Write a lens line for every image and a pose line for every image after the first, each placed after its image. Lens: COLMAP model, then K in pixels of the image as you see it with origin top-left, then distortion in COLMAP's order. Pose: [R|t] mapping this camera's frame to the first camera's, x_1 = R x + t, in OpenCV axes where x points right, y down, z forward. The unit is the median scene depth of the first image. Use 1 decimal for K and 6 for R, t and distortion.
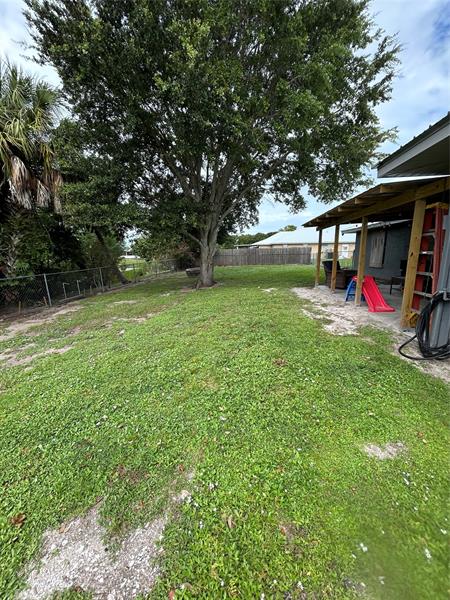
lens RADIAL K [[237.6, 0, 222.8], [0, 237.6, 300.6], [0, 0, 1]] dist [-0.001262, -0.000091]
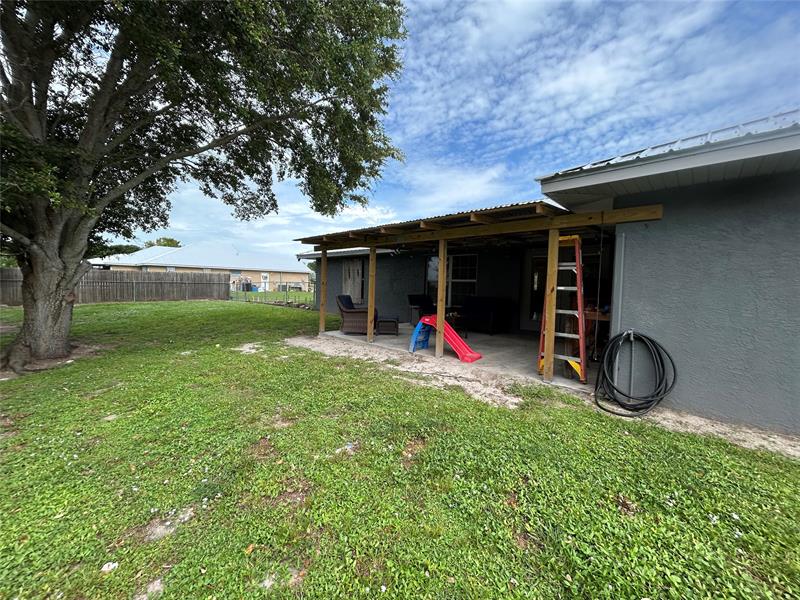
lens RADIAL K [[316.8, 0, 399.9], [0, 316.8, 304.1], [0, 0, 1]] dist [-0.001262, -0.000091]
pose [[0.605004, -0.020222, 0.795965, -0.119175], [0.125745, 0.989559, -0.070437, -0.035627], [-0.786230, 0.142703, 0.601230, 0.200600]]
